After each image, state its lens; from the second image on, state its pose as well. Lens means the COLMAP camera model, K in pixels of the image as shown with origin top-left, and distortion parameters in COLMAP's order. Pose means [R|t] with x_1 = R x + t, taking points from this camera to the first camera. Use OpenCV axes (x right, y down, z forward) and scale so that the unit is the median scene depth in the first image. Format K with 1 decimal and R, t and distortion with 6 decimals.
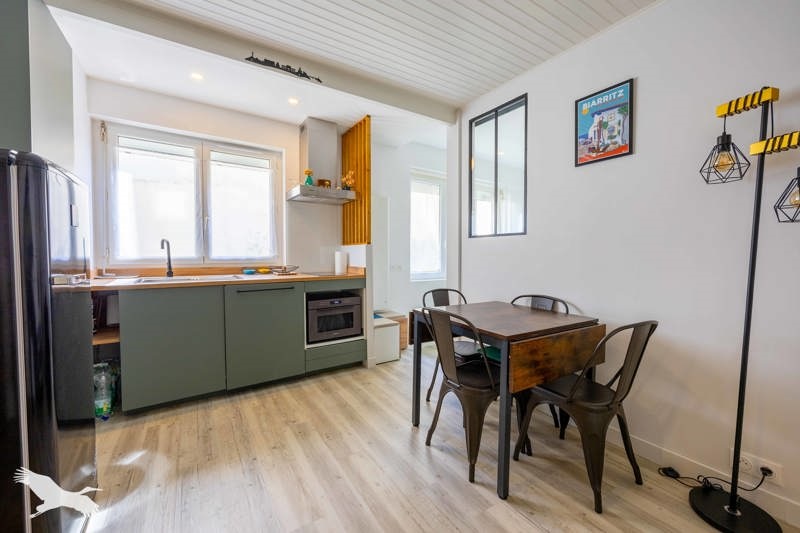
lens RADIAL K [[325.6, 0, 401.6], [0, 325.6, 261.8], [0, 0, 1]] dist [-0.000838, -0.000037]
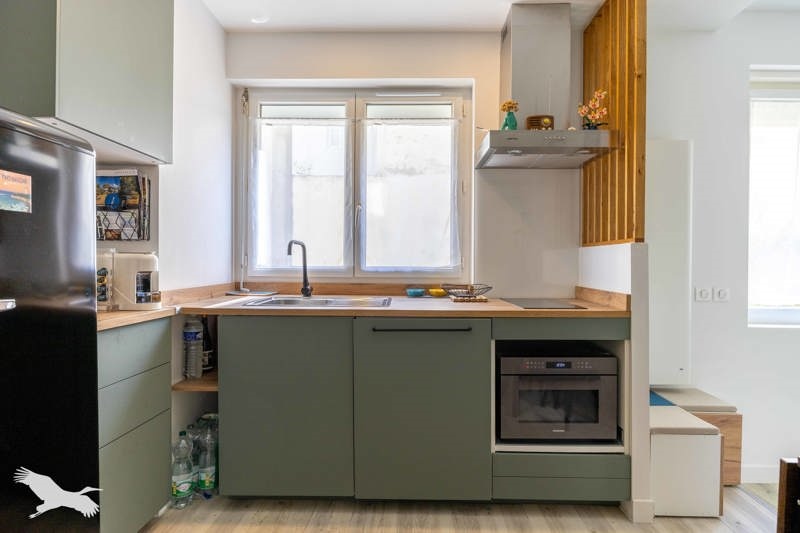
lens RADIAL K [[437.8, 0, 400.0], [0, 437.8, 266.5], [0, 0, 1]] dist [-0.002612, 0.000561]
pose [[0.817868, 0.008767, -0.575338, -0.024048], [-0.019668, 0.999726, -0.012726, -0.006567], [0.575069, 0.021724, 0.817816, 0.325436]]
